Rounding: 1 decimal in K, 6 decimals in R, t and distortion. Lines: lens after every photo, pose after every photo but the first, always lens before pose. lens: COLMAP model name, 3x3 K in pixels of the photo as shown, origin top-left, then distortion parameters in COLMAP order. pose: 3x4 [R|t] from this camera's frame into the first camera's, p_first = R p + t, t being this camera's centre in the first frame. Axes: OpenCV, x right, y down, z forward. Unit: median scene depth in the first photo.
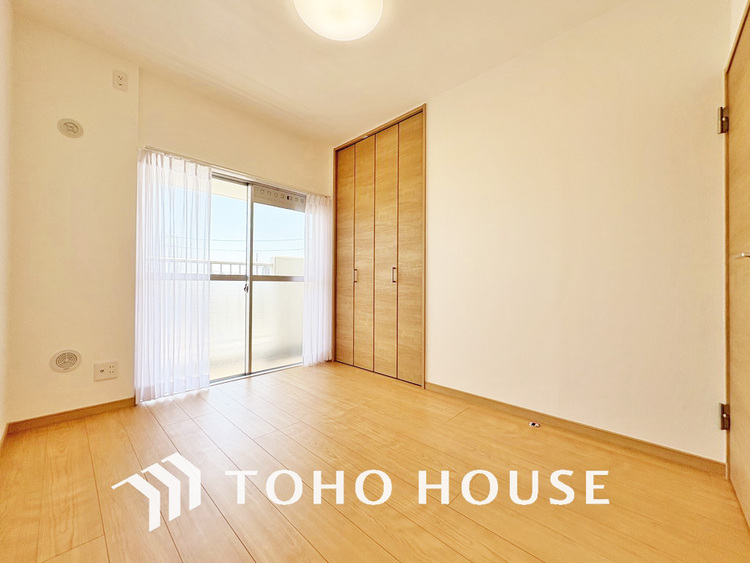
lens RADIAL K [[299.2, 0, 374.5], [0, 299.2, 280.7], [0, 0, 1]] dist [-0.000178, 0.000779]
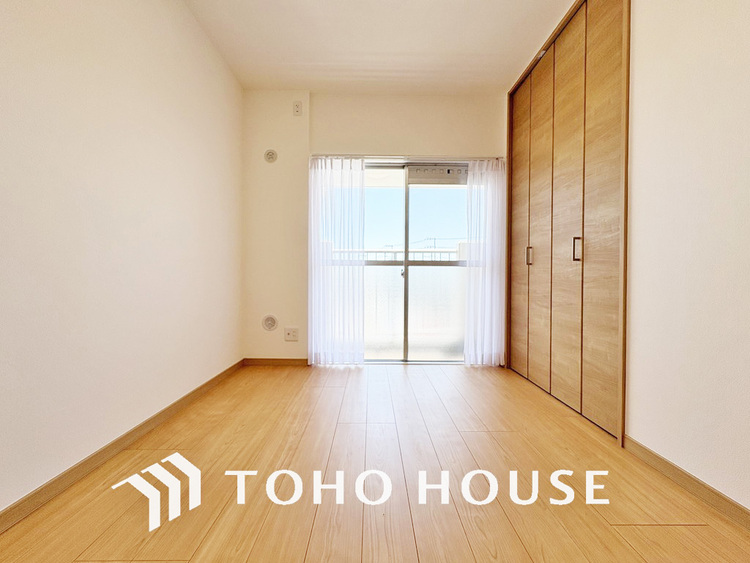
lens RADIAL K [[299.2, 0, 374.5], [0, 299.2, 280.7], [0, 0, 1]] dist [-0.000178, 0.000779]
pose [[0.695540, 0.004571, -0.718473, 0.213667], [0.005362, 0.999919, 0.011552, 0.036573], [0.718467, -0.011887, 0.695459, 0.247254]]
